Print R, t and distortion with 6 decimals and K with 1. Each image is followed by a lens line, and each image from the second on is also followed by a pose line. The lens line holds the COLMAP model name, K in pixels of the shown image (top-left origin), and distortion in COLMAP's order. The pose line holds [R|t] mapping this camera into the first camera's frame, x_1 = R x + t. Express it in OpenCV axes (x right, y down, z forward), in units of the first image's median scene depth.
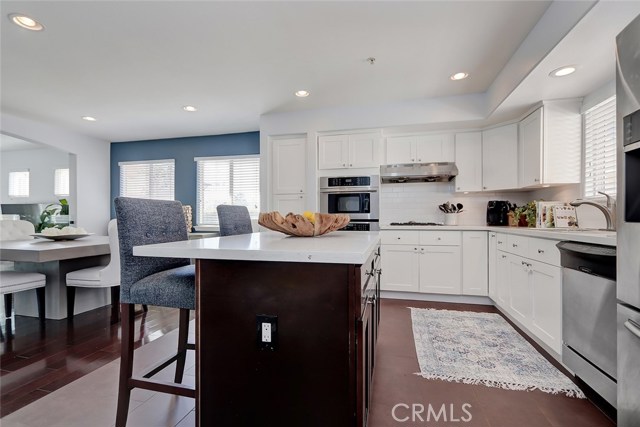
lens RADIAL K [[304.7, 0, 320.0], [0, 304.7, 213.5], [0, 0, 1]] dist [-0.001409, -0.000917]
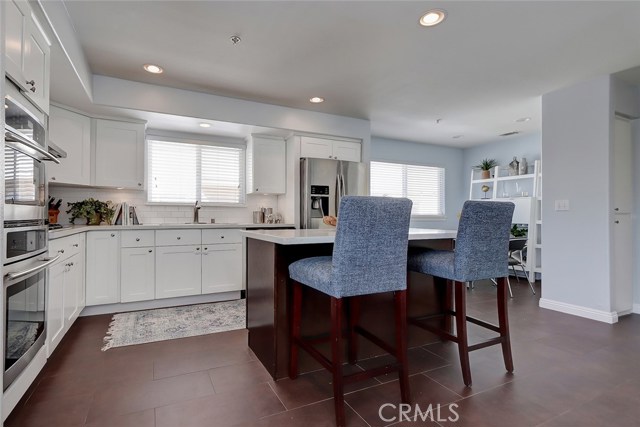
lens RADIAL K [[294.3, 0, 277.6], [0, 294.3, 214.4], [0, 0, 1]] dist [0.000096, 0.000077]
pose [[-0.586903, 0.003513, 0.809650, -0.423331], [-0.013647, 0.999806, -0.014231, 0.013362], [-0.809543, -0.019401, -0.586741, 0.997110]]
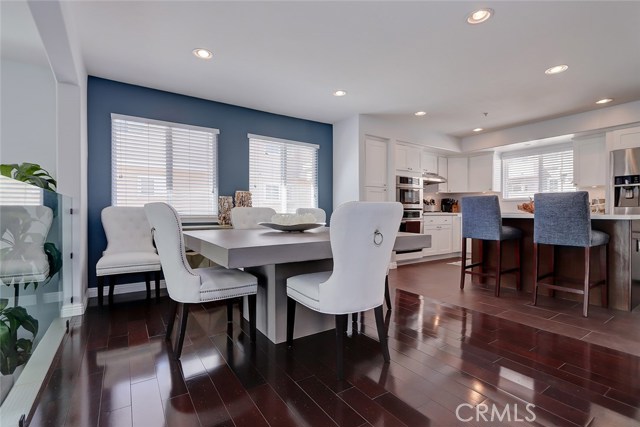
lens RADIAL K [[301.5, 0, 344.2], [0, 301.5, 216.5], [0, 0, 1]] dist [0.001105, 0.000438]
pose [[0.652069, -0.010012, 0.758094, -1.166661], [-0.012081, 0.999649, 0.023594, 0.028129], [-0.758063, -0.024543, 0.651719, 0.341521]]
